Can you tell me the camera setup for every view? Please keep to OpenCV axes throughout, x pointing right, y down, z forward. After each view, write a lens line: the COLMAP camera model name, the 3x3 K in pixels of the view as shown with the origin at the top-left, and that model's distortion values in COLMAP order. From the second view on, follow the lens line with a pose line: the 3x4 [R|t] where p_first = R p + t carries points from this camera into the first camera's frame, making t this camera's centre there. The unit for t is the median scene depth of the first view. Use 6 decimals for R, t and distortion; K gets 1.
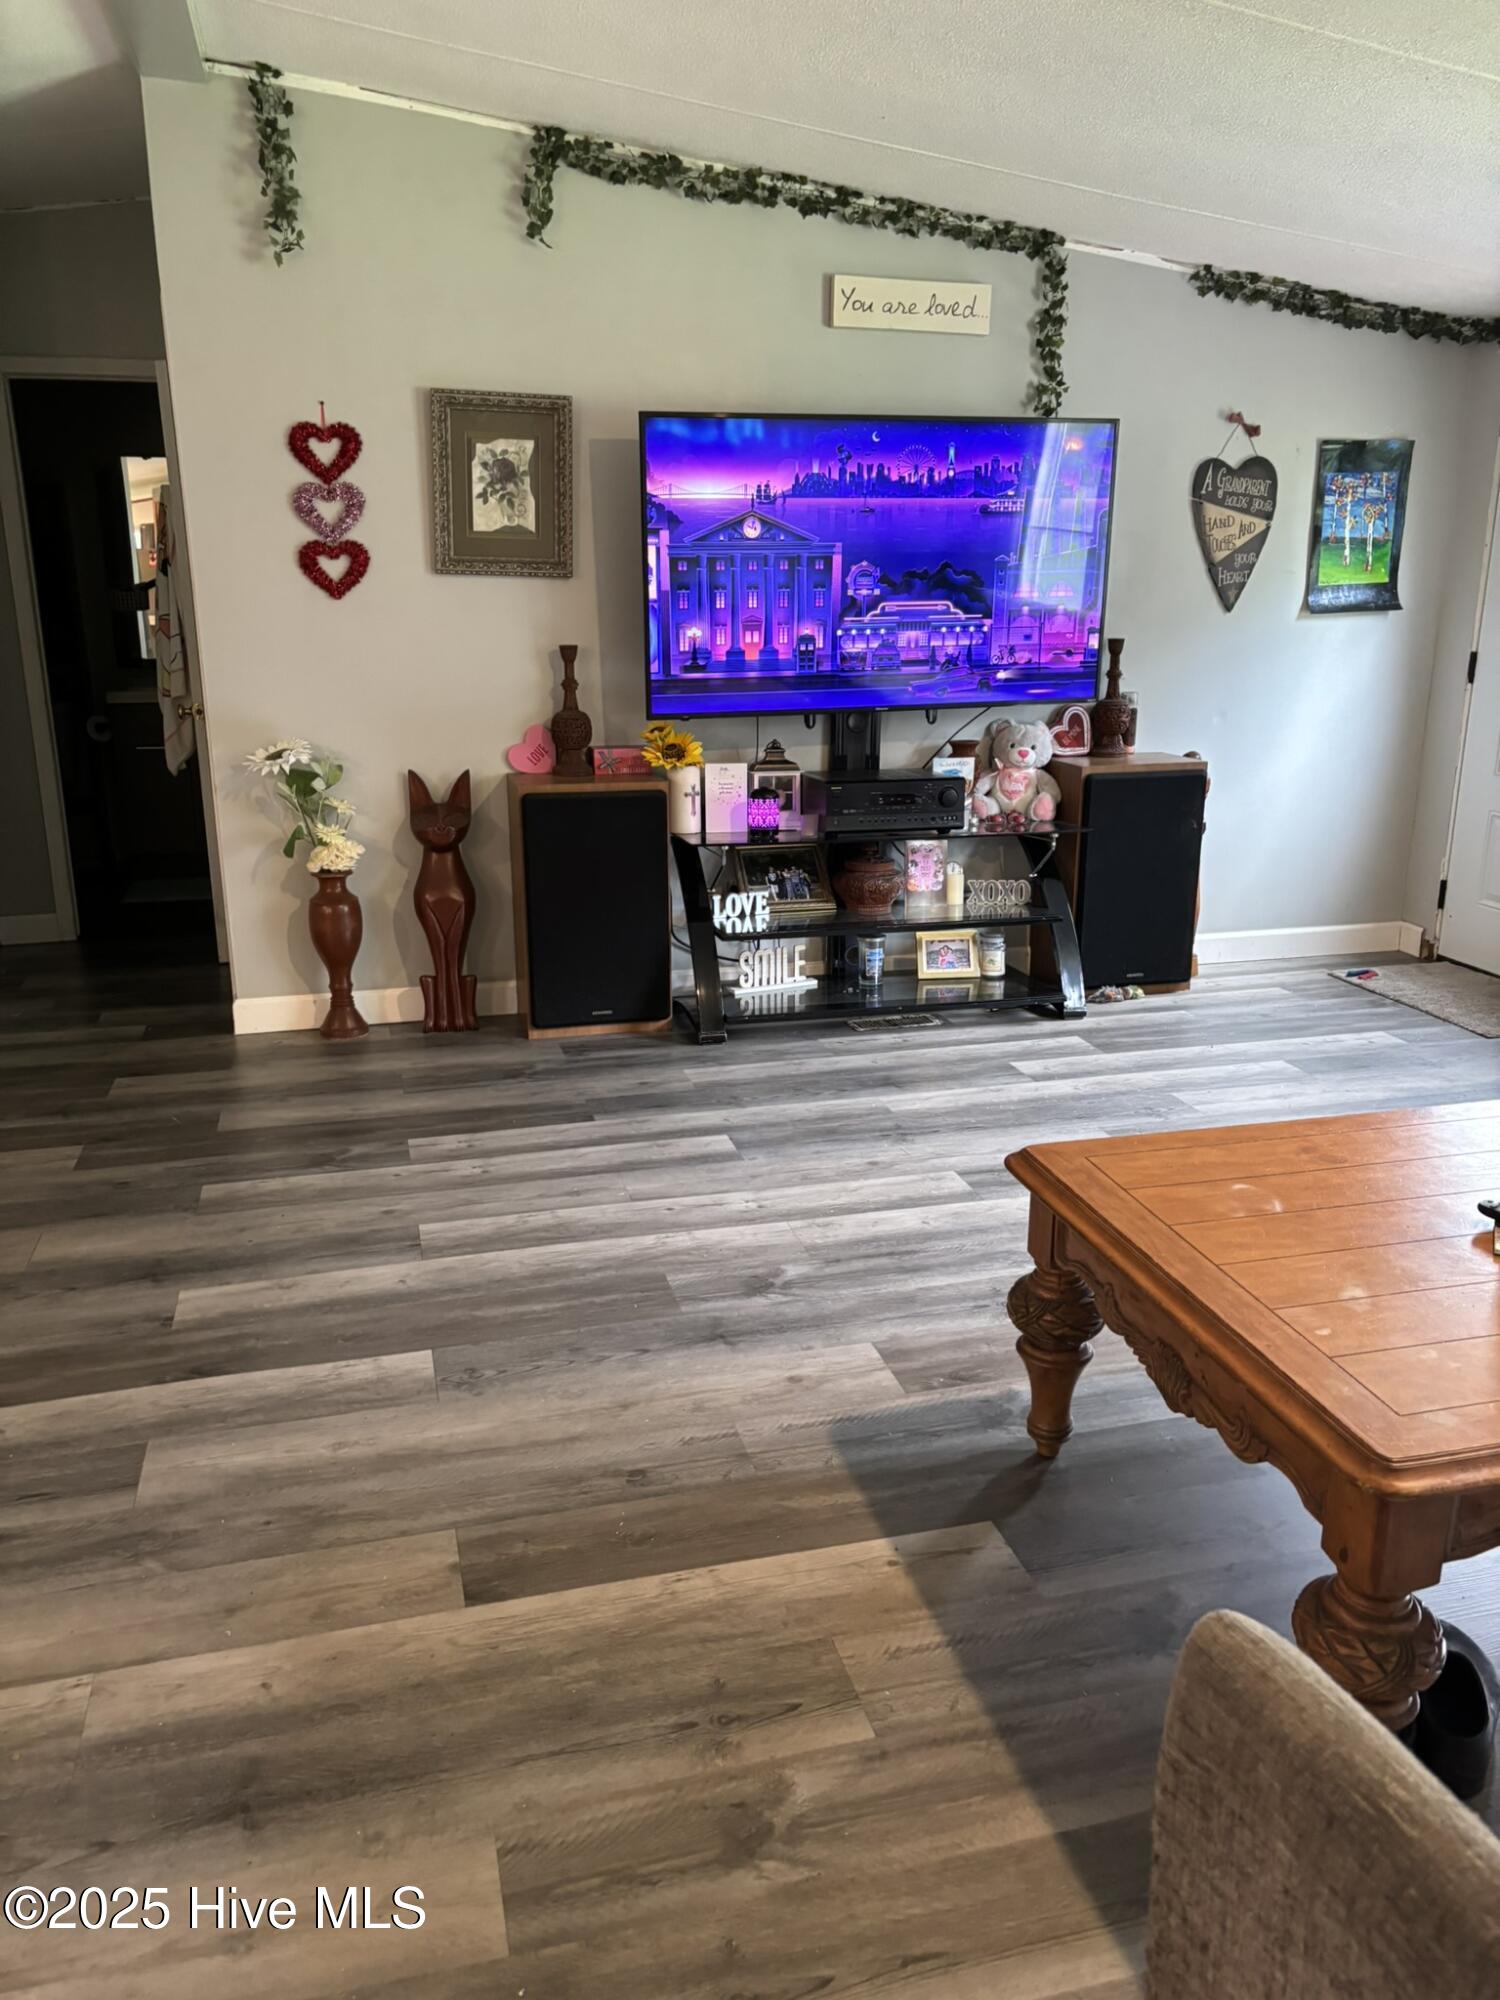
lens RADIAL K [[1504.9, 0, 750.0], [0, 1504.9, 1000.0], [0, 0, 1]] dist [0.012217, -0.001737]
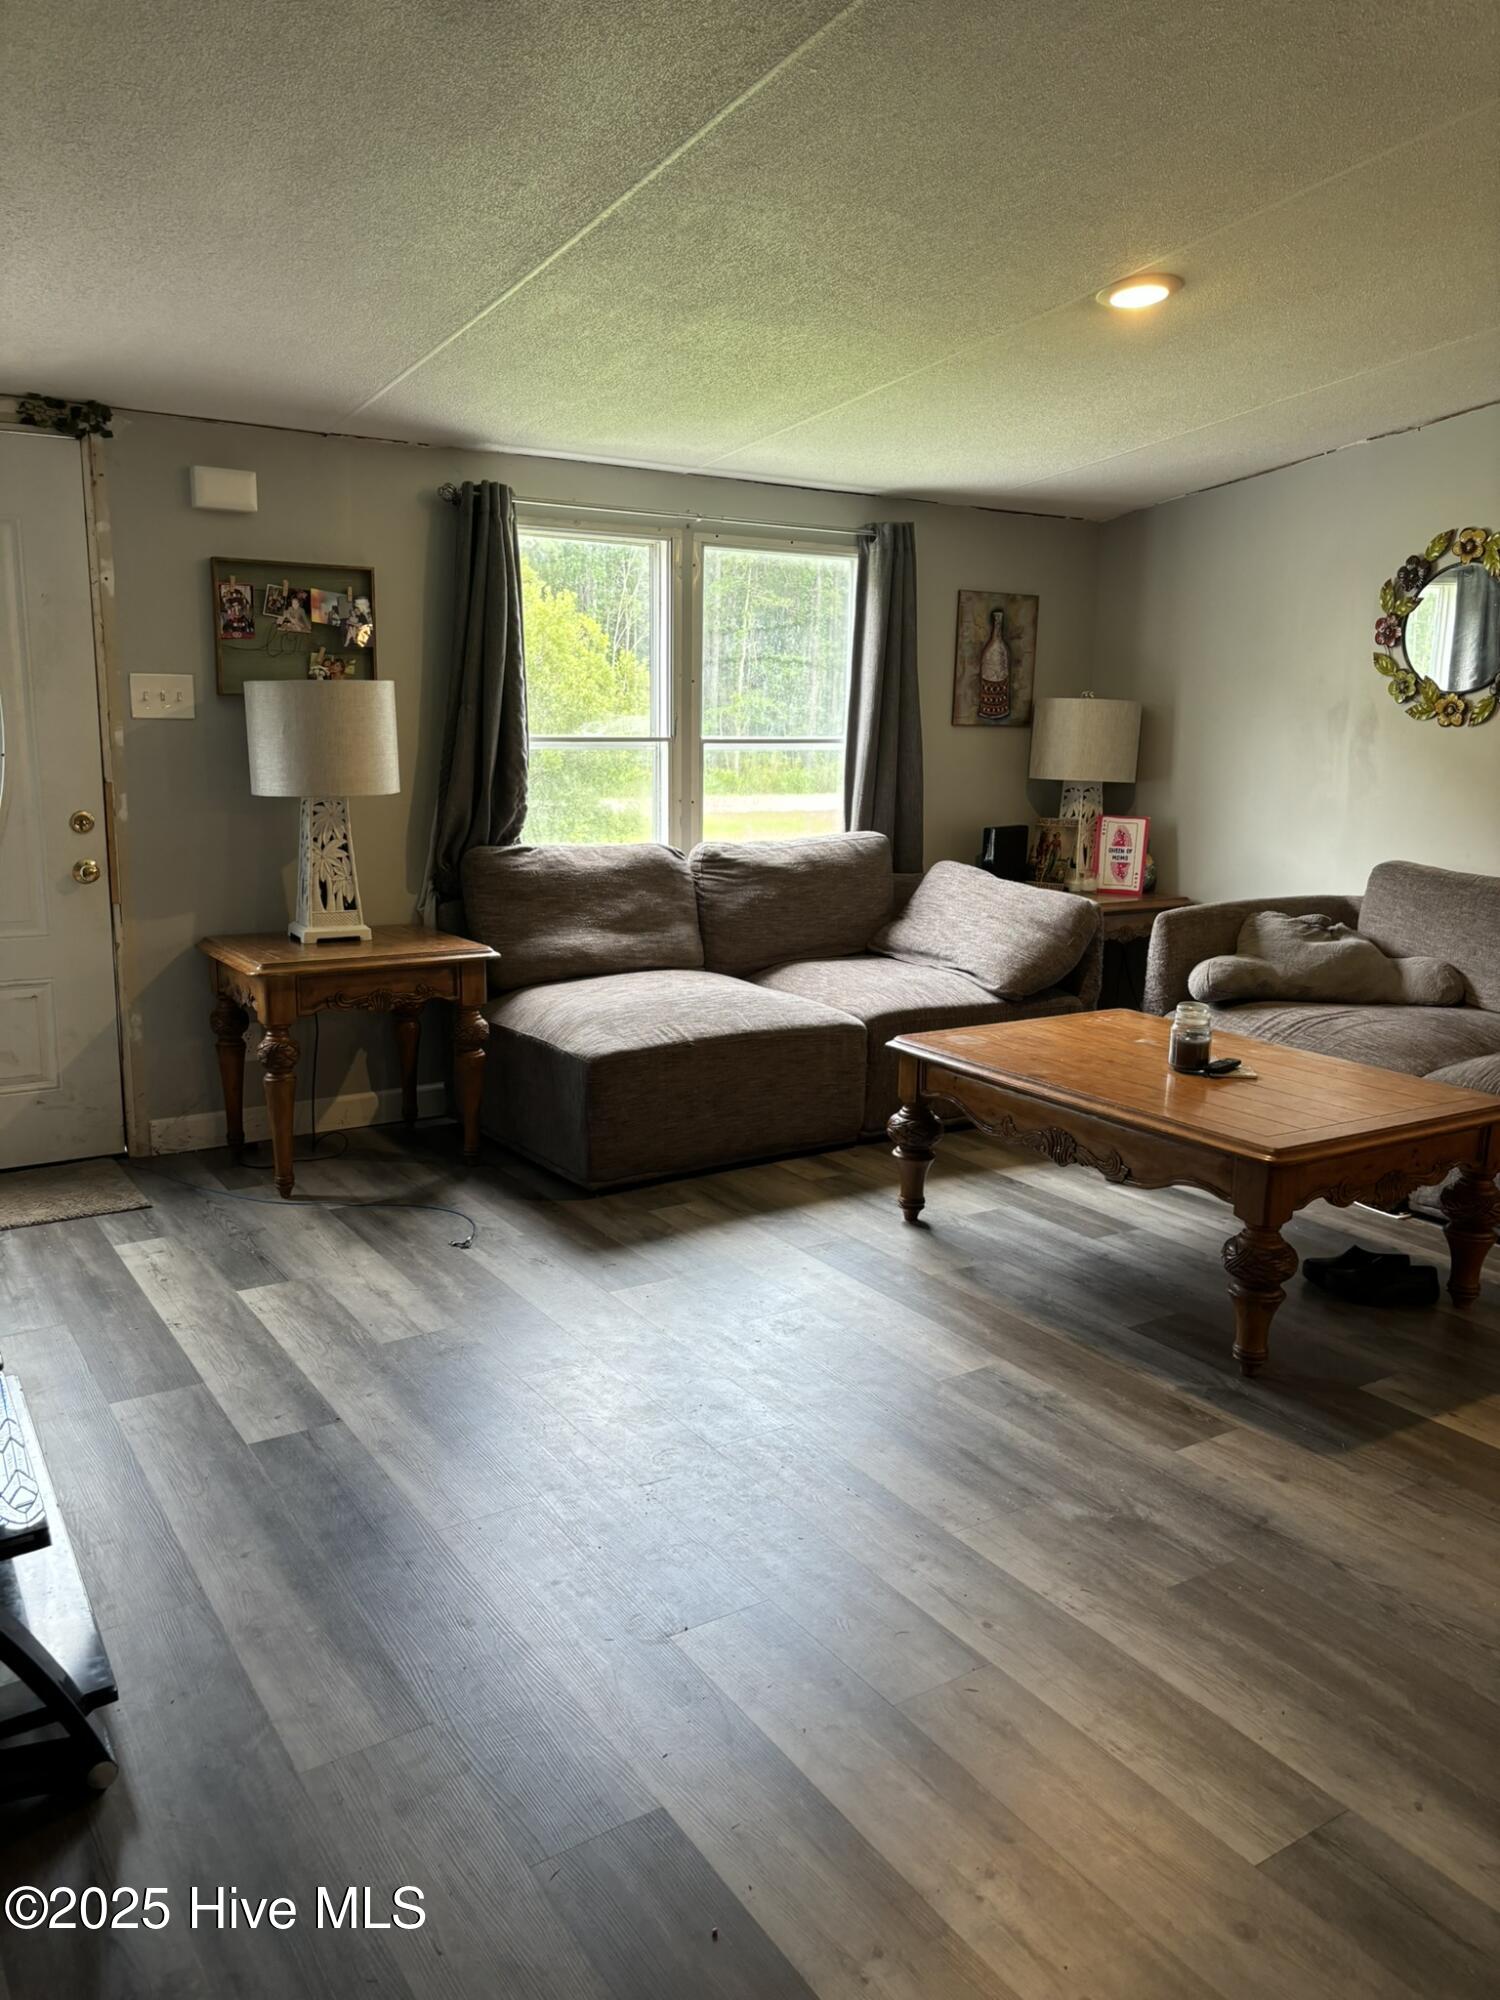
lens RADIAL K [[1527.5, 0, 757.0], [0, 1527.5, 976.6], [0, 0, 1]] dist [0.065710, -0.122812]
pose [[-0.325545, -0.159979, 0.931894, -0.455233], [0.242507, 0.938488, 0.245828, -0.241505], [-0.913899, 0.306019, -0.266724, 0.882944]]
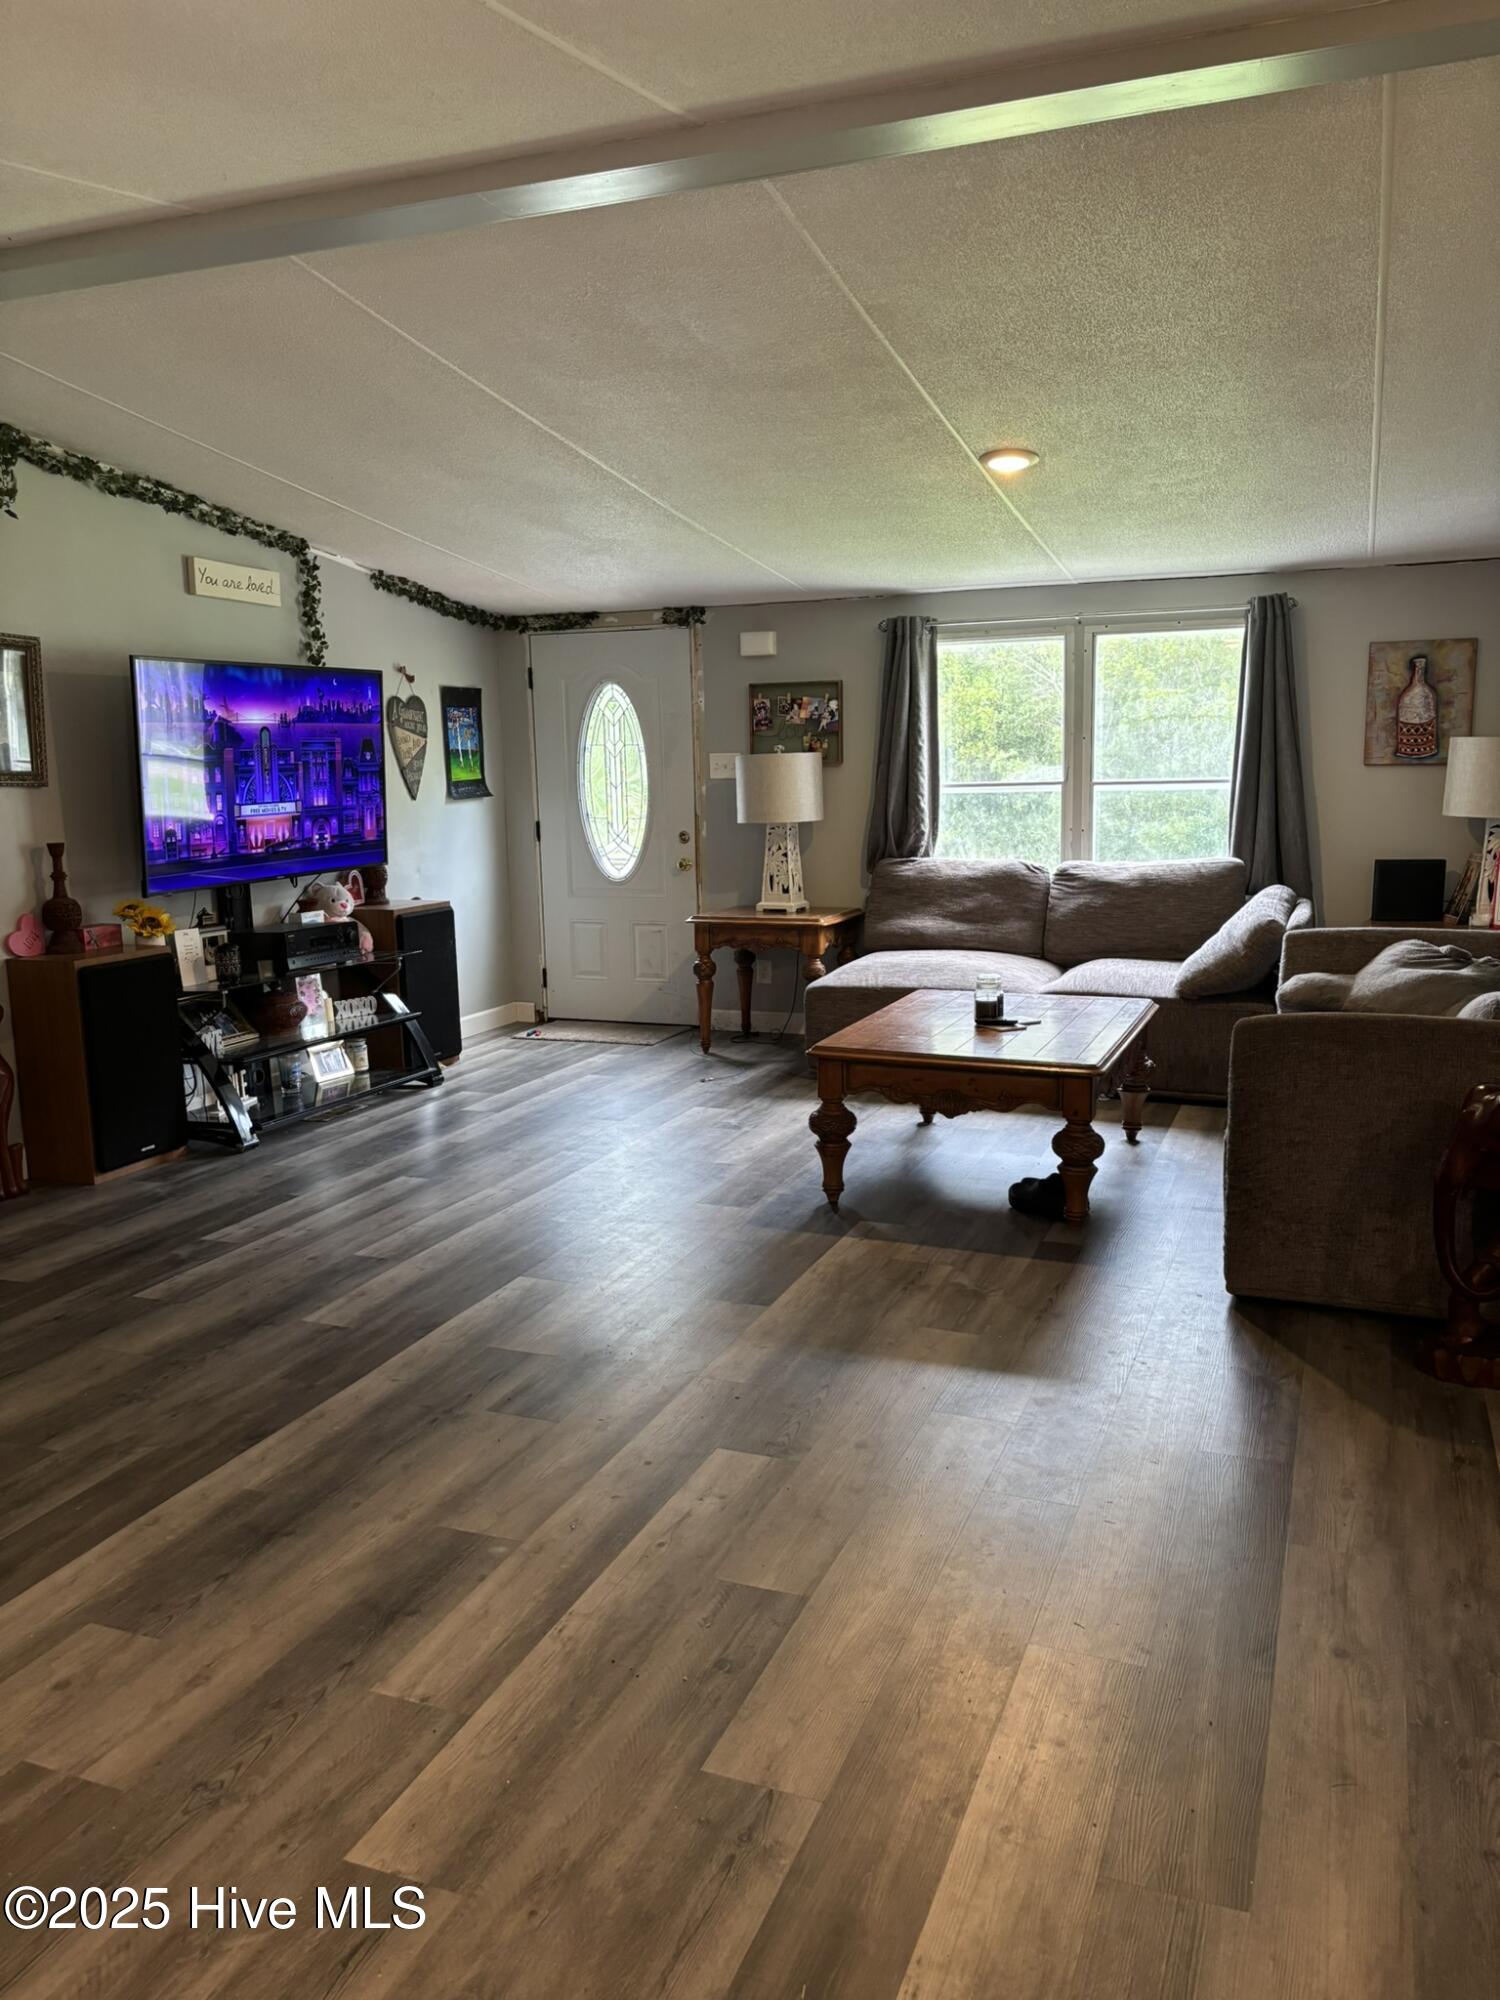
lens RADIAL K [[1535.6, 0, 750.0], [0, 1535.6, 1000.0], [0, 0, 1]] dist [-0.007834, -0.053924]
pose [[0.587278, -0.133990, 0.798218, -0.774434], [0.238226, 0.971132, -0.012255, 0.022948], [-0.773533, 0.197353, 0.602244, -0.094878]]
